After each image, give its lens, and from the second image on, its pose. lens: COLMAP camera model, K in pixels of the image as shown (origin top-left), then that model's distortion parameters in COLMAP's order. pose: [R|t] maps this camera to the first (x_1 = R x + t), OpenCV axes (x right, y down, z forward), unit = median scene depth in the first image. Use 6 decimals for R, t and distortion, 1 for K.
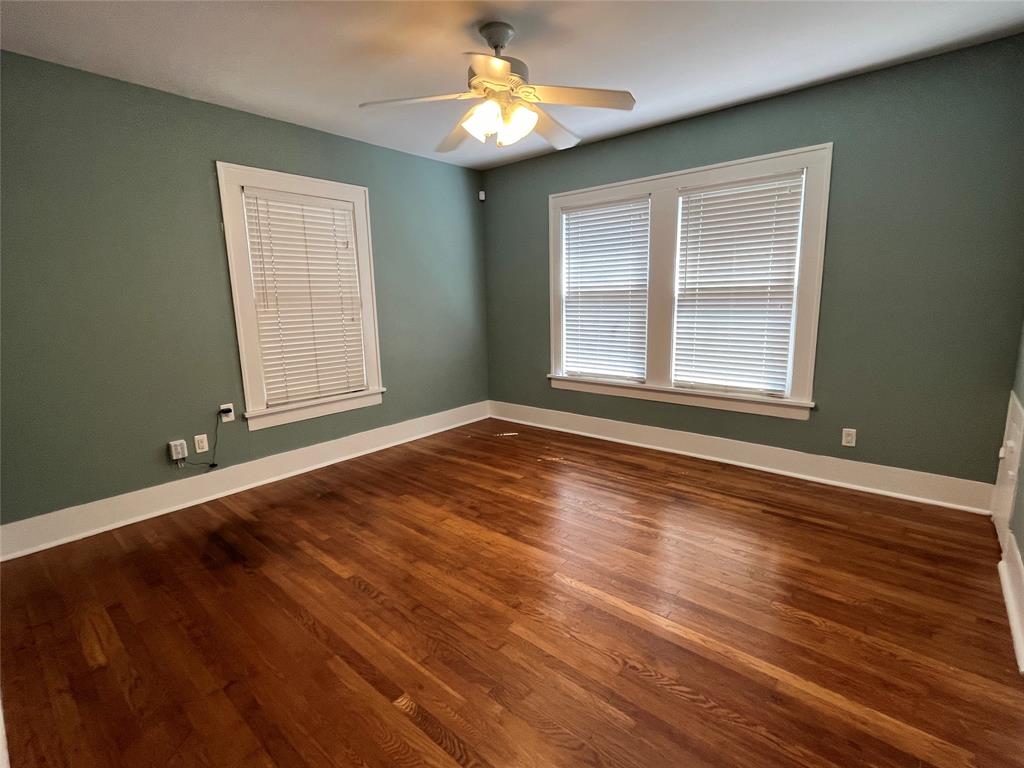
lens RADIAL K [[481.2, 0, 510.9], [0, 481.2, 384.2], [0, 0, 1]] dist [-0.002316, -0.000466]
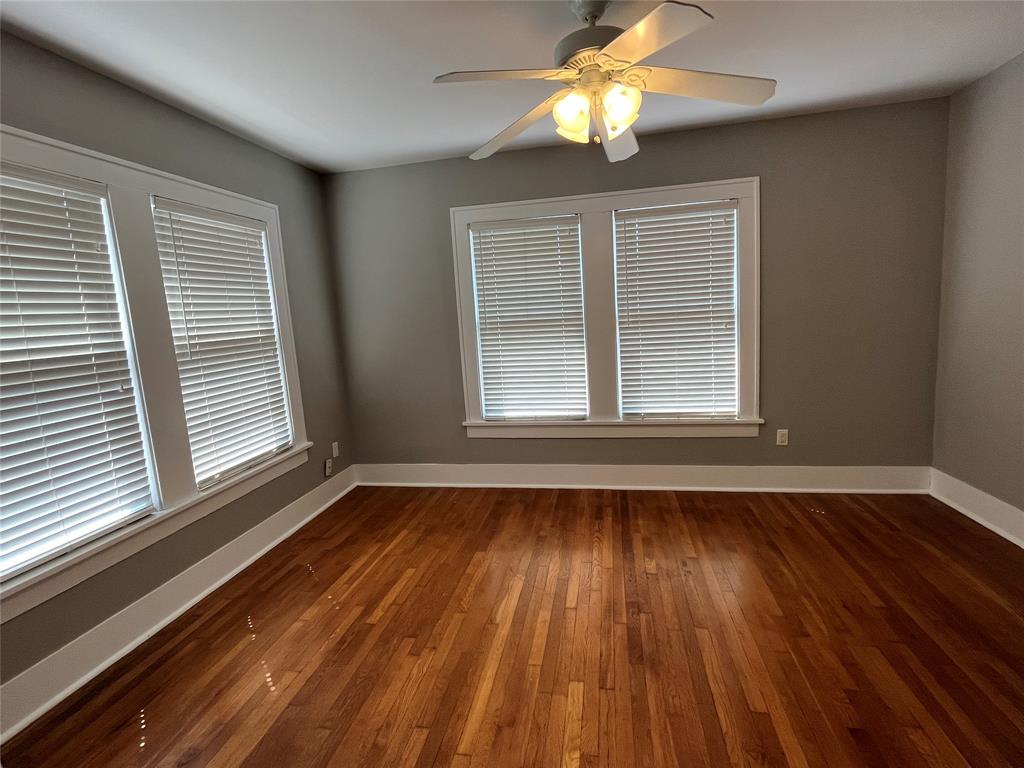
lens RADIAL K [[481.2, 0, 509.7], [0, 481.2, 385.7], [0, 0, 1]] dist [-0.002316, -0.000466]
pose [[-0.506998, -0.081936, 0.858044, -0.478686], [0.223931, 0.948770, 0.222915, -0.204717], [-0.832351, 0.305160, -0.462676, 1.007844]]
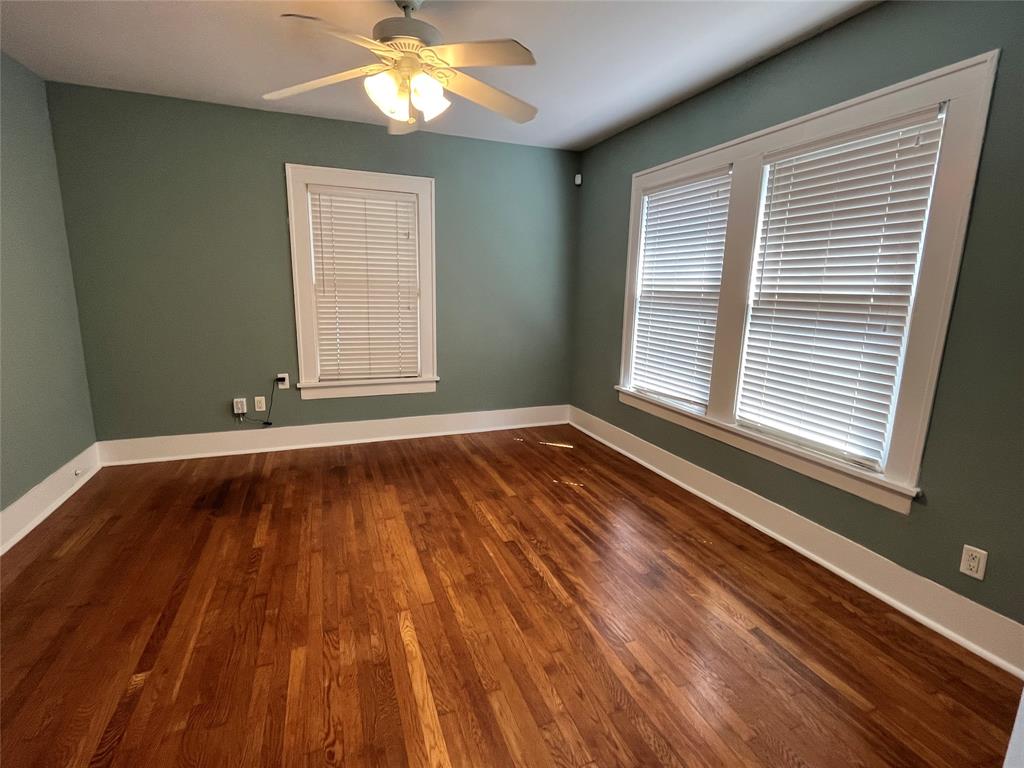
lens RADIAL K [[481.2, 0, 509.5], [0, 481.2, 384.5], [0, 0, 1]] dist [-0.002316, -0.000466]
pose [[0.880714, 0.133716, -0.454383, 0.398197], [-0.124413, 0.990946, 0.050470, -0.055905], [0.457018, 0.012082, 0.889376, 0.198386]]
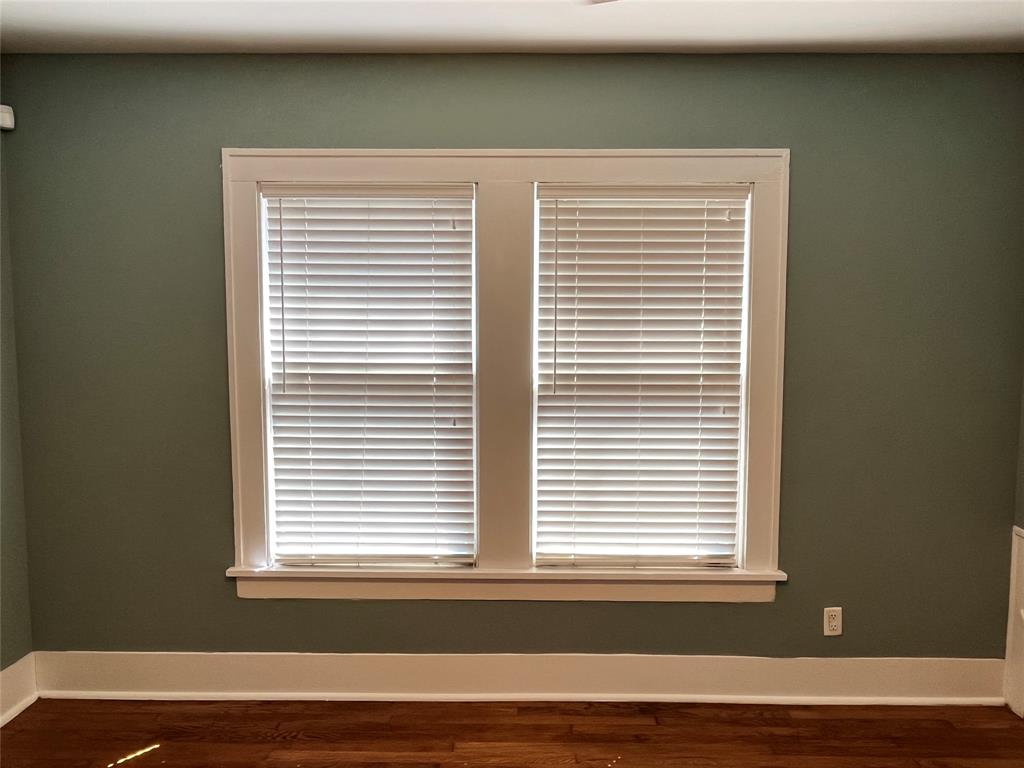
lens RADIAL K [[655.9, 0, 525.2], [0, 655.9, 394.9], [0, 0, 1]] dist [-0.002979, -0.003224]
pose [[0.763095, -0.023895, 0.645845, -0.117212], [0.096019, 0.992417, -0.076733, -0.134879], [-0.639114, 0.120568, 0.759603, 0.521894]]
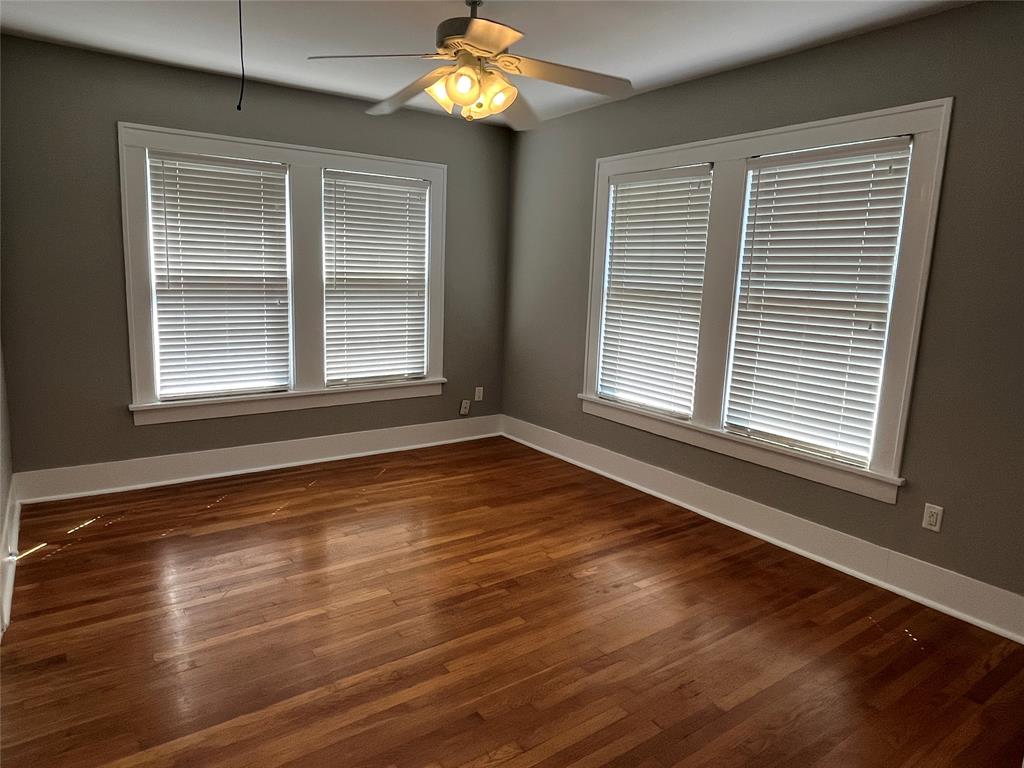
lens RADIAL K [[623.5, 0, 505.4], [0, 623.5, 390.2], [0, 0, 1]] dist [-0.010476, 0.002603]
pose [[0.221836, -0.154943, 0.962695, -0.781445], [0.140996, 0.982015, 0.125562, -0.098284], [-0.964836, 0.107882, 0.239693, 0.449772]]
